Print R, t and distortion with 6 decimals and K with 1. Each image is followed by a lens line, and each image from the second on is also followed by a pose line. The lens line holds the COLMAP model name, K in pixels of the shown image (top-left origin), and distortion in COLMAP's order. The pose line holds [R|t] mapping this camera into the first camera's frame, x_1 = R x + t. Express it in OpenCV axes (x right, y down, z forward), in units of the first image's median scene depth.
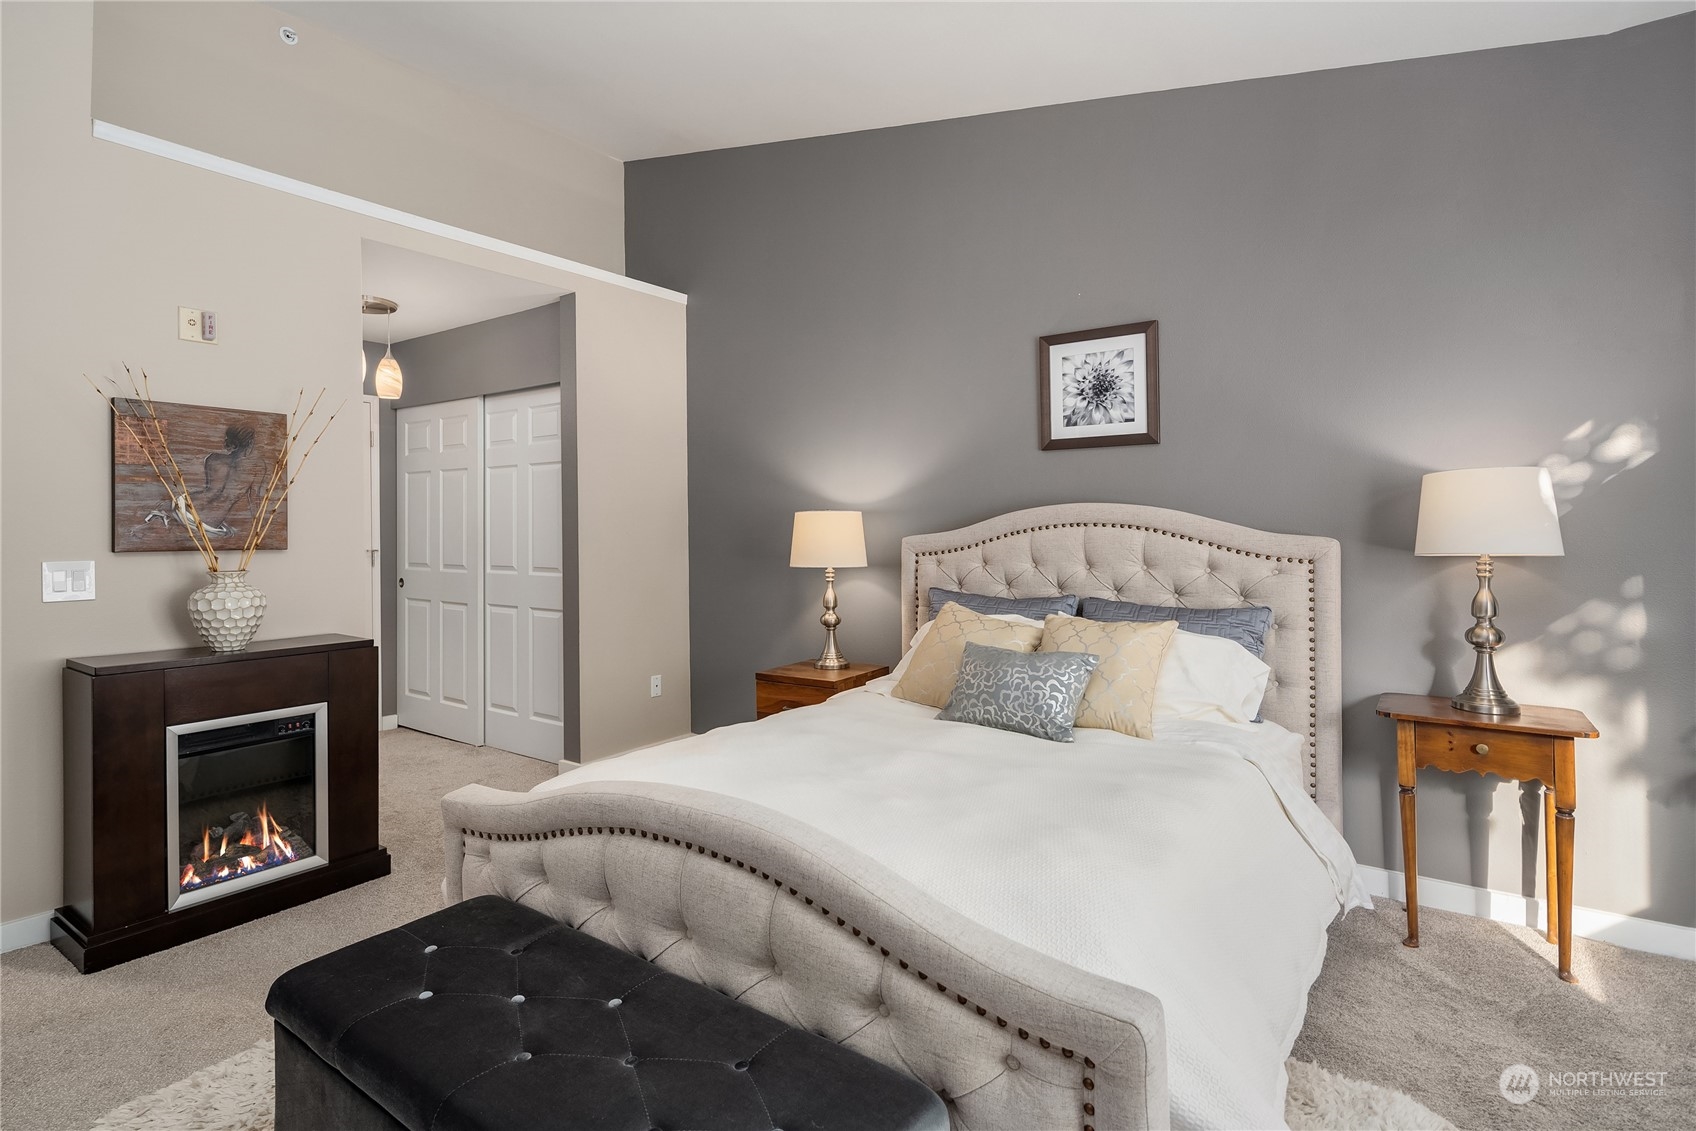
lens RADIAL K [[832.9, 0, 829.0], [0, 832.9, 521.2], [0, 0, 1]] dist [-0.001650, -0.000123]
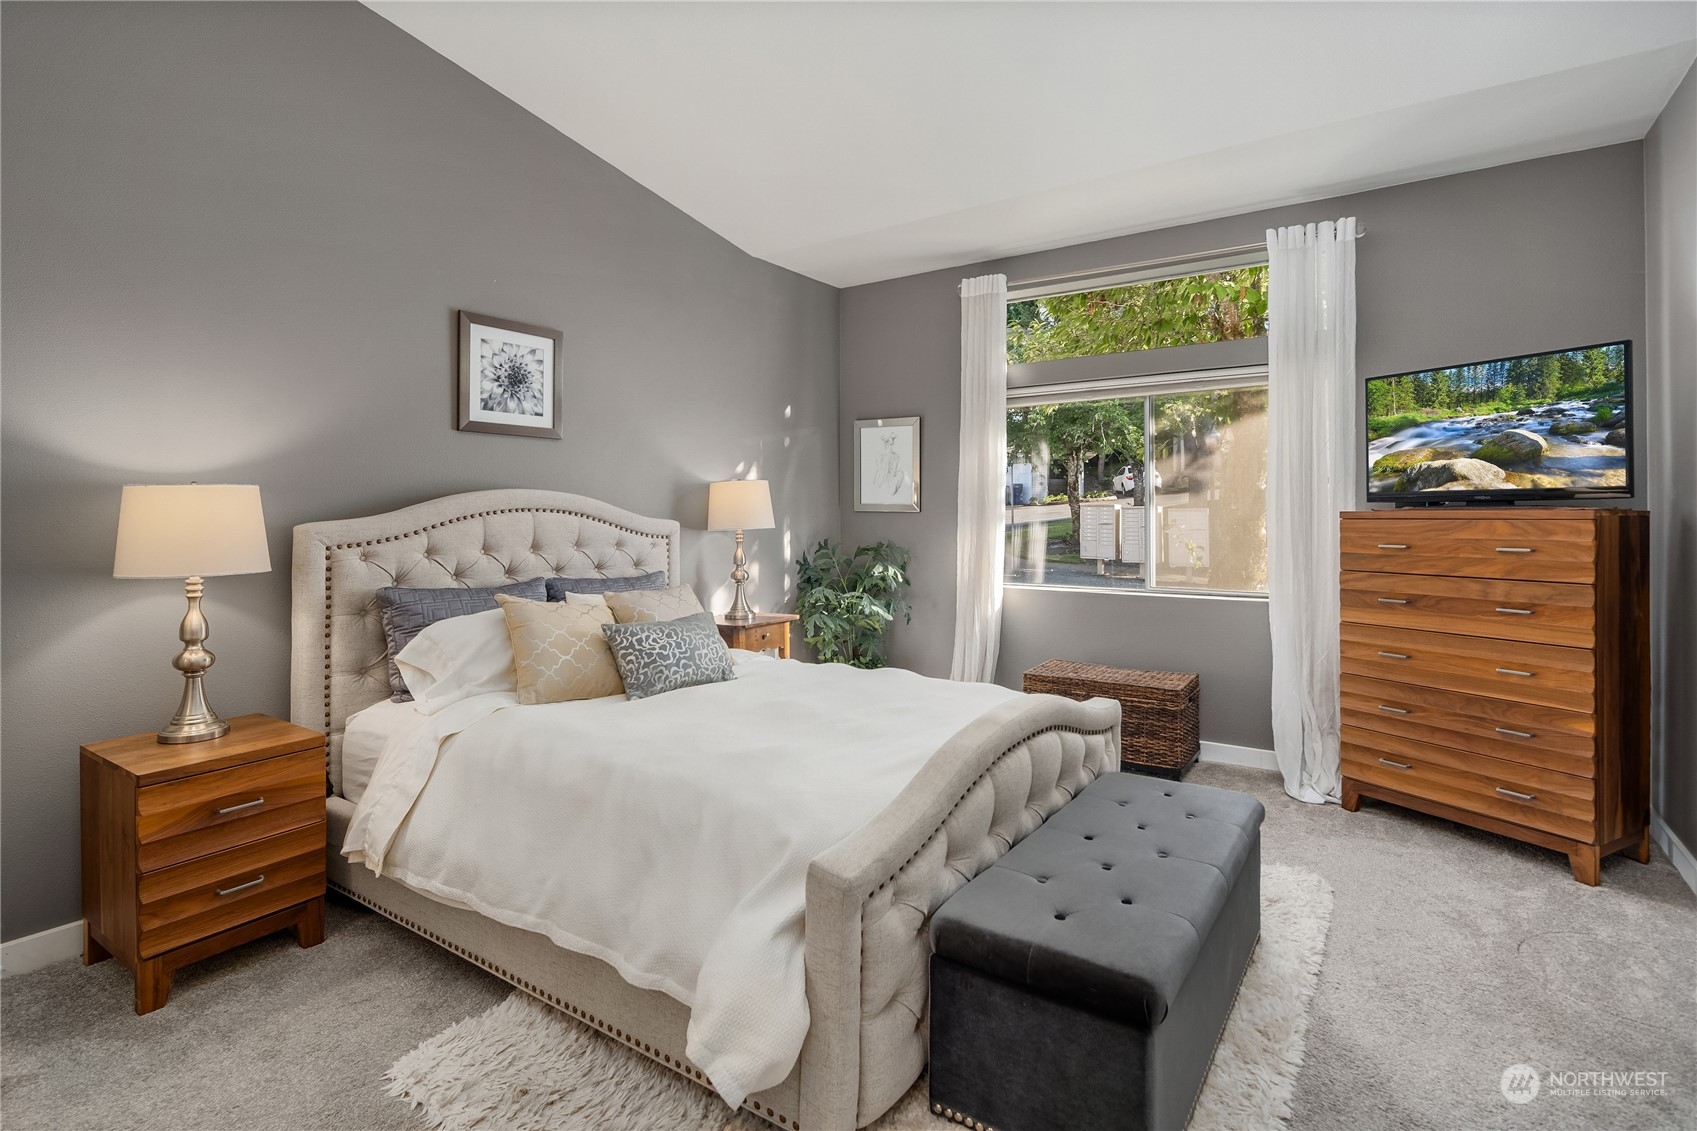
lens RADIAL K [[833.4, 0, 830.8], [0, 833.4, 513.2], [0, 0, 1]] dist [-0.001650, -0.000123]
pose [[-0.020292, 0.001770, 0.999793, -0.717650], [-0.011489, 0.999932, -0.002003, 0.005645], [-0.999728, -0.011527, -0.020271, 0.618962]]
